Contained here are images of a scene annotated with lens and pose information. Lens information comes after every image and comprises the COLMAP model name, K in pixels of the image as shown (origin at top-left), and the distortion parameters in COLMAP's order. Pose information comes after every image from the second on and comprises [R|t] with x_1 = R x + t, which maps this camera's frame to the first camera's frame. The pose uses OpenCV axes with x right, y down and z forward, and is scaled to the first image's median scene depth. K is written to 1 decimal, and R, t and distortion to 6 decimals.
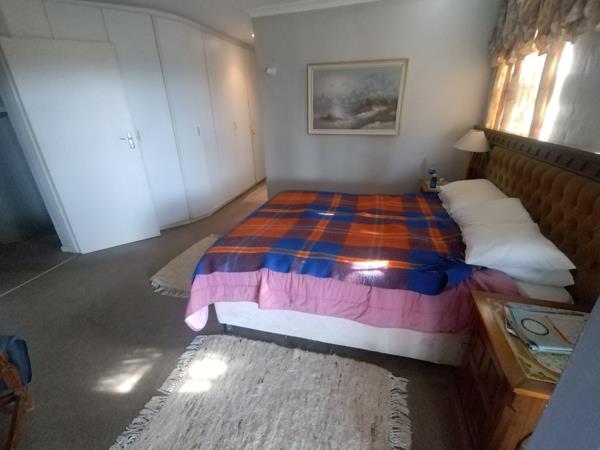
lens RADIAL K [[277.4, 0, 300.0], [0, 277.4, 225.0], [0, 0, 1]] dist [-0.001194, -0.000753]
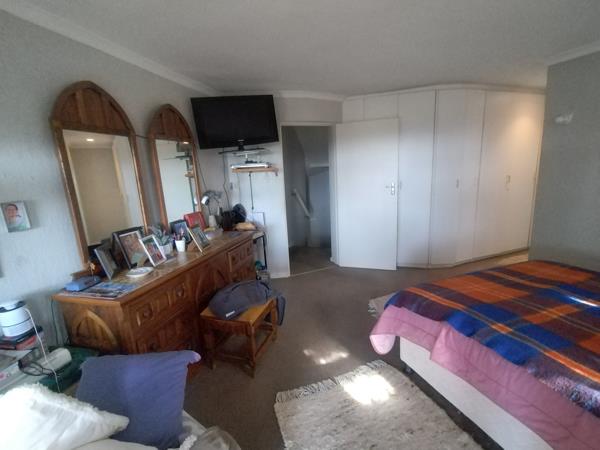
lens RADIAL K [[277.4, 0, 300.0], [0, 277.4, 225.0], [0, 0, 1]] dist [-0.001194, -0.000753]
pose [[0.598262, 0.161586, -0.784839, 0.234555], [-0.289150, 0.956998, -0.023380, -0.000017], [0.747312, 0.240923, 0.619259, -0.064785]]
